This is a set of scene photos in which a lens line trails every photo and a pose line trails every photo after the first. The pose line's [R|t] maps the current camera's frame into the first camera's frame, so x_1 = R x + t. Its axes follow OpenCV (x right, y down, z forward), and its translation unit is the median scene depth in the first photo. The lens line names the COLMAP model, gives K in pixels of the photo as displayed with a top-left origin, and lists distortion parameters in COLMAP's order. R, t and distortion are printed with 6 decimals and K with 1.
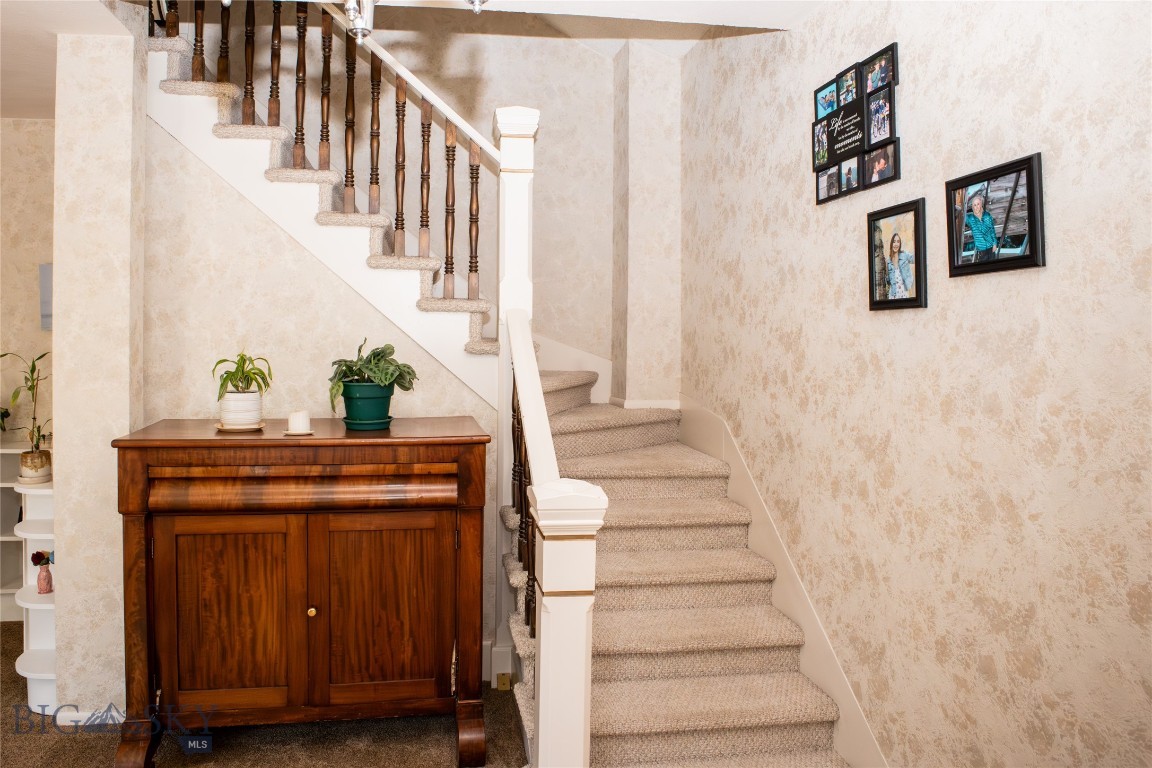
lens RADIAL K [[739.0, 0, 498.6], [0, 739.0, 327.1], [0, 0, 1]] dist [-0.032932, 0.003082]
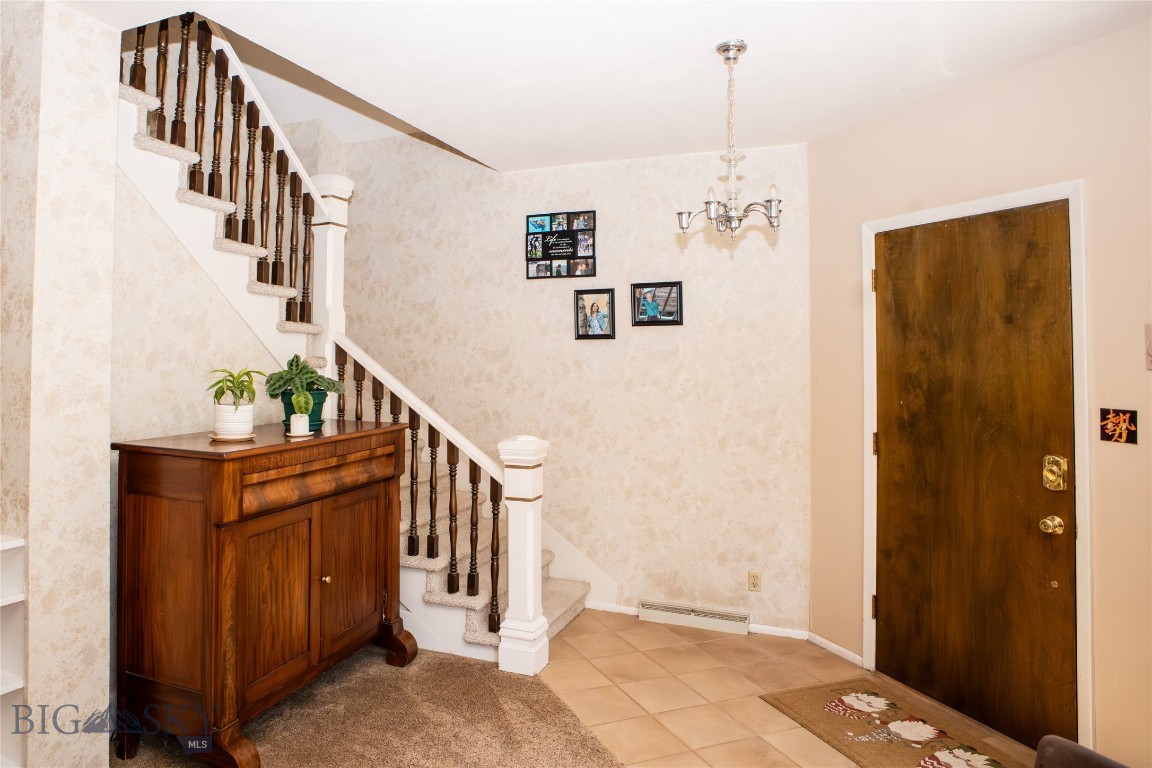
lens RADIAL K [[739.0, 0, 498.6], [0, 739.0, 327.1], [0, 0, 1]] dist [-0.032932, 0.003082]
pose [[0.522963, 0.028470, 0.851880, -1.318713], [-0.008001, 0.999562, -0.028493, 0.002537], [-0.852318, 0.008085, 0.522962, 0.136099]]
